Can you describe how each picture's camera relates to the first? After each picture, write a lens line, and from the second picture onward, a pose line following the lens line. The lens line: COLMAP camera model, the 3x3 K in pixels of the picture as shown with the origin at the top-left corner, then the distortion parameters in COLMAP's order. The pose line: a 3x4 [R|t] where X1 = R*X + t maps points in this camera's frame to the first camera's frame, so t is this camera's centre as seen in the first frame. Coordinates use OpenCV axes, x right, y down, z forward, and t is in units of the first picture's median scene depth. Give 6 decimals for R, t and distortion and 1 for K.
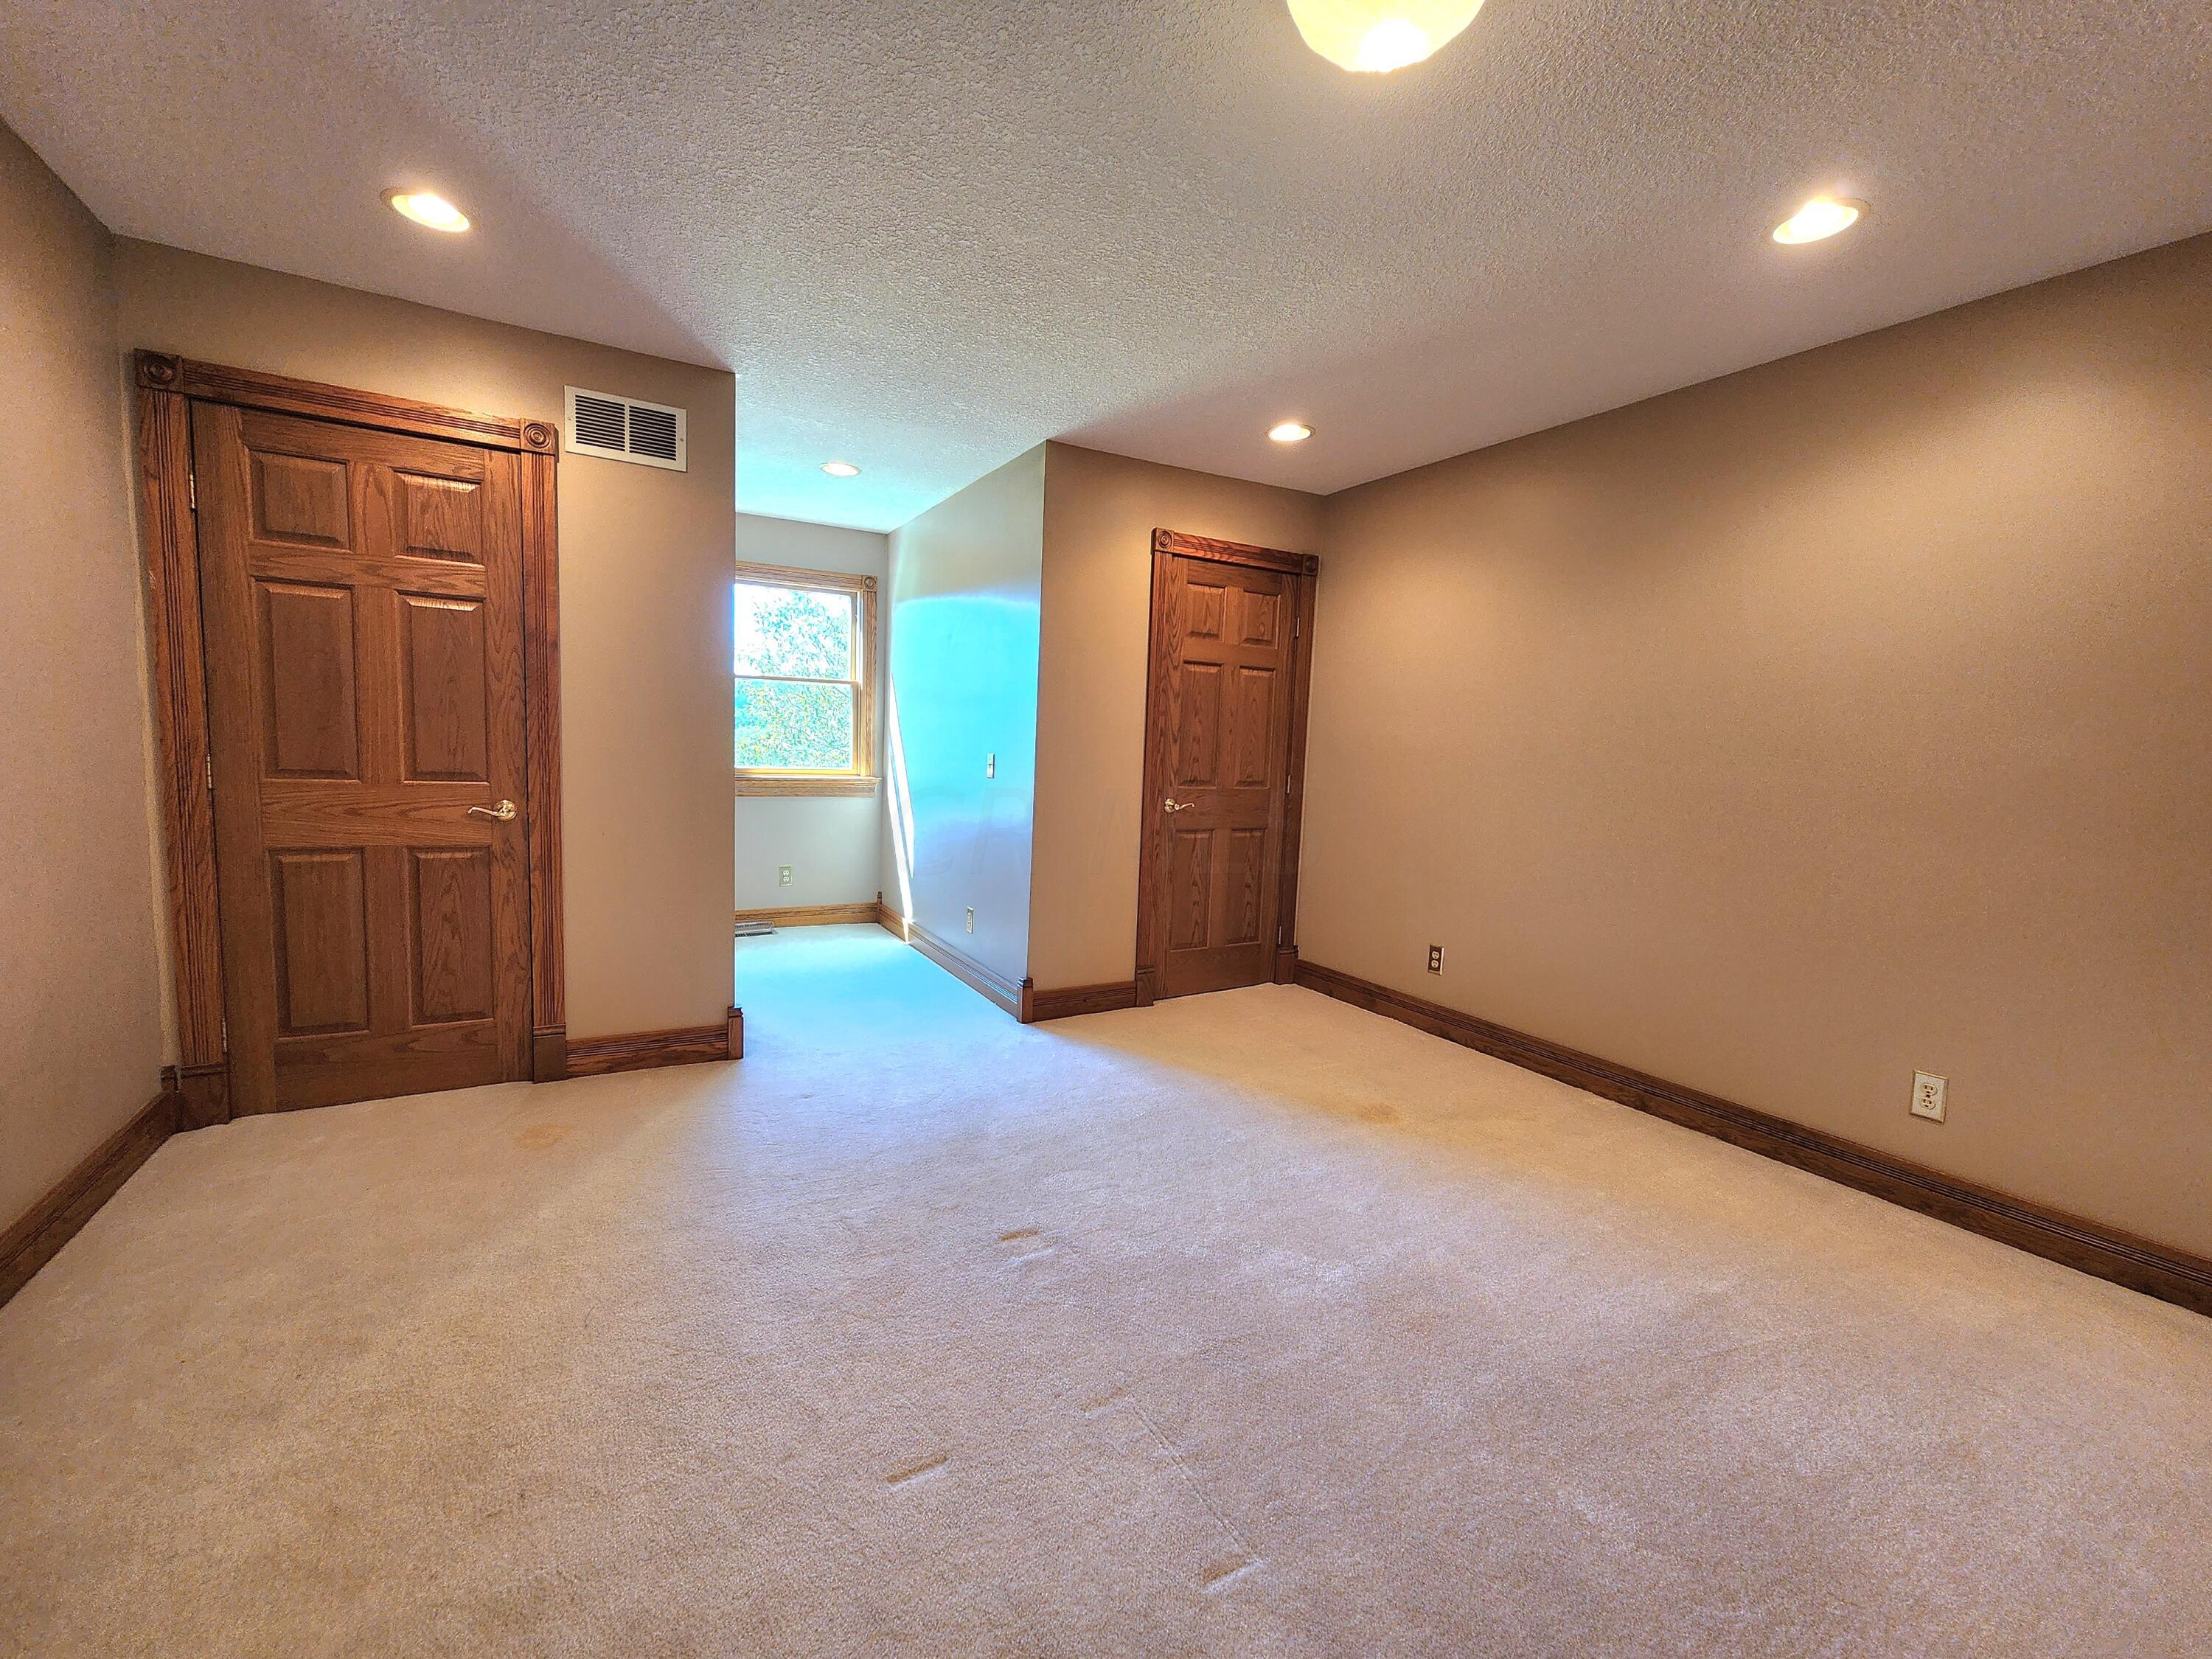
lens RADIAL K [[909.3, 0, 1106.0], [0, 909.3, 829.5], [0, 0, 1]] dist [-0.002388, -0.000068]
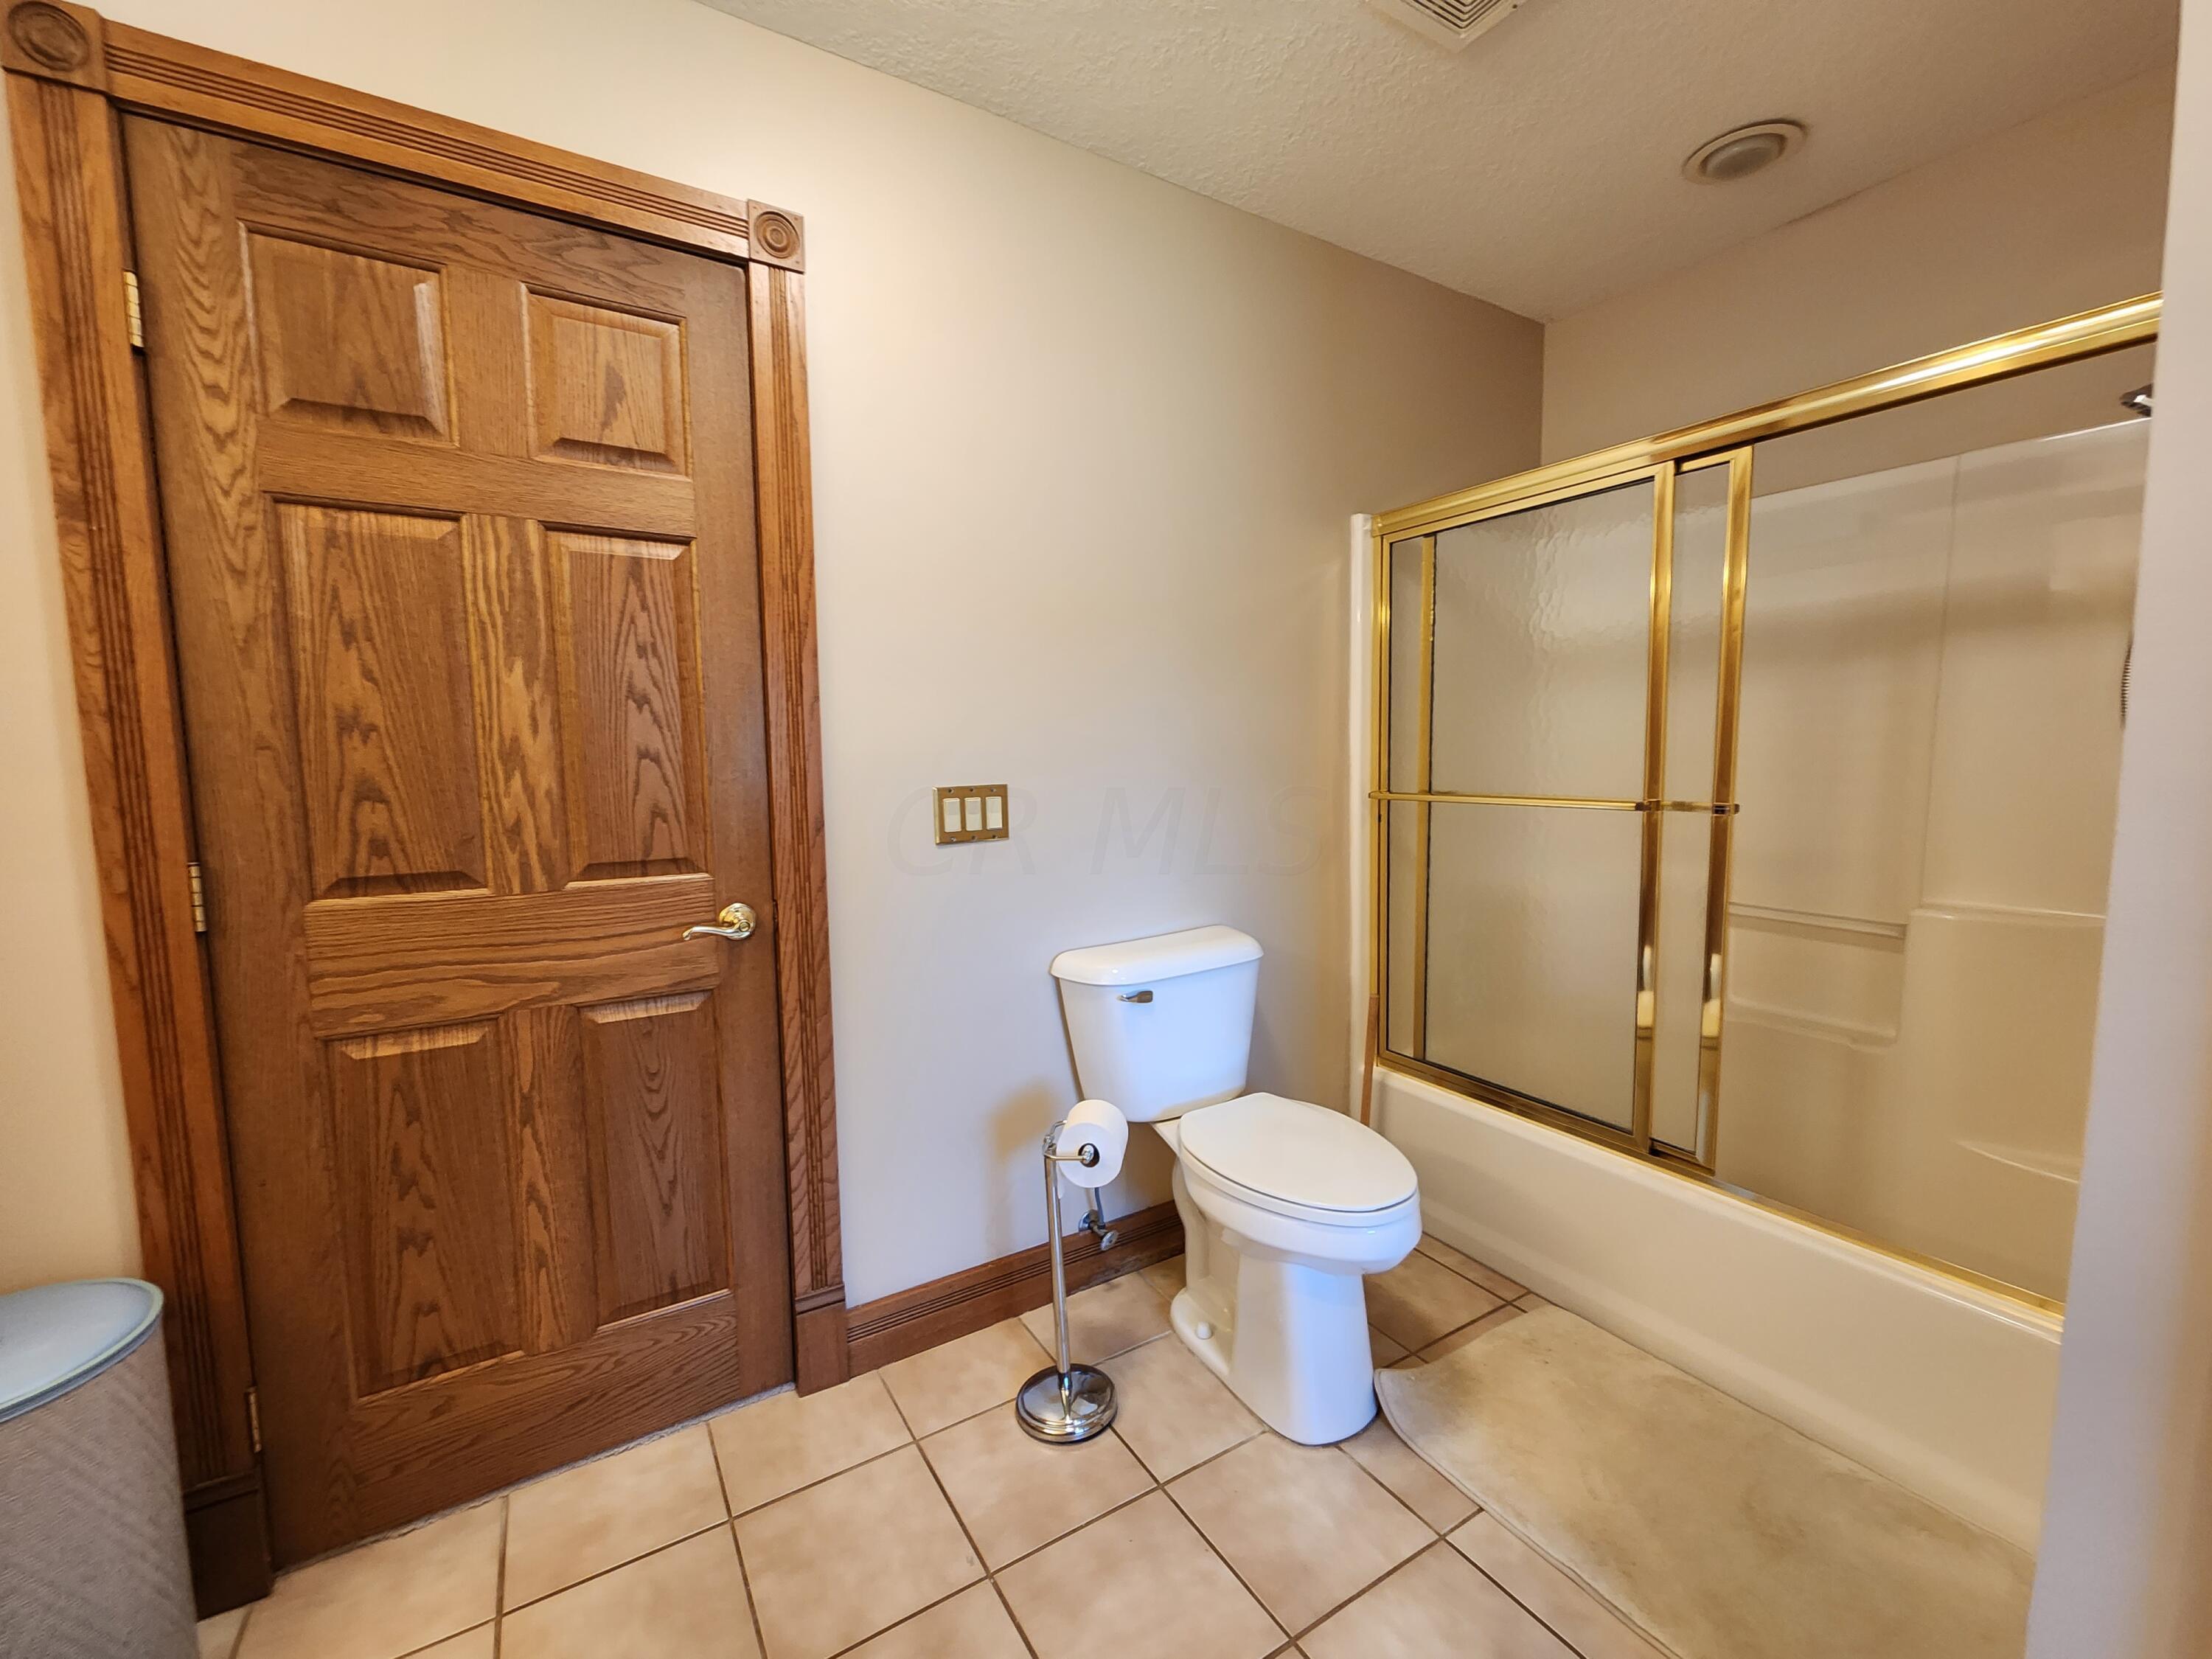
lens RADIAL K [[909.3, 0, 1106.0], [0, 909.3, 829.5], [0, 0, 1]] dist [-0.002388, -0.000068]
pose [[0.998626, -0.049199, 0.018027, -0.320319], [0.049209, 0.998789, -0.000111, -0.047647], [-0.018000, 0.000998, 0.999837, 0.317638]]
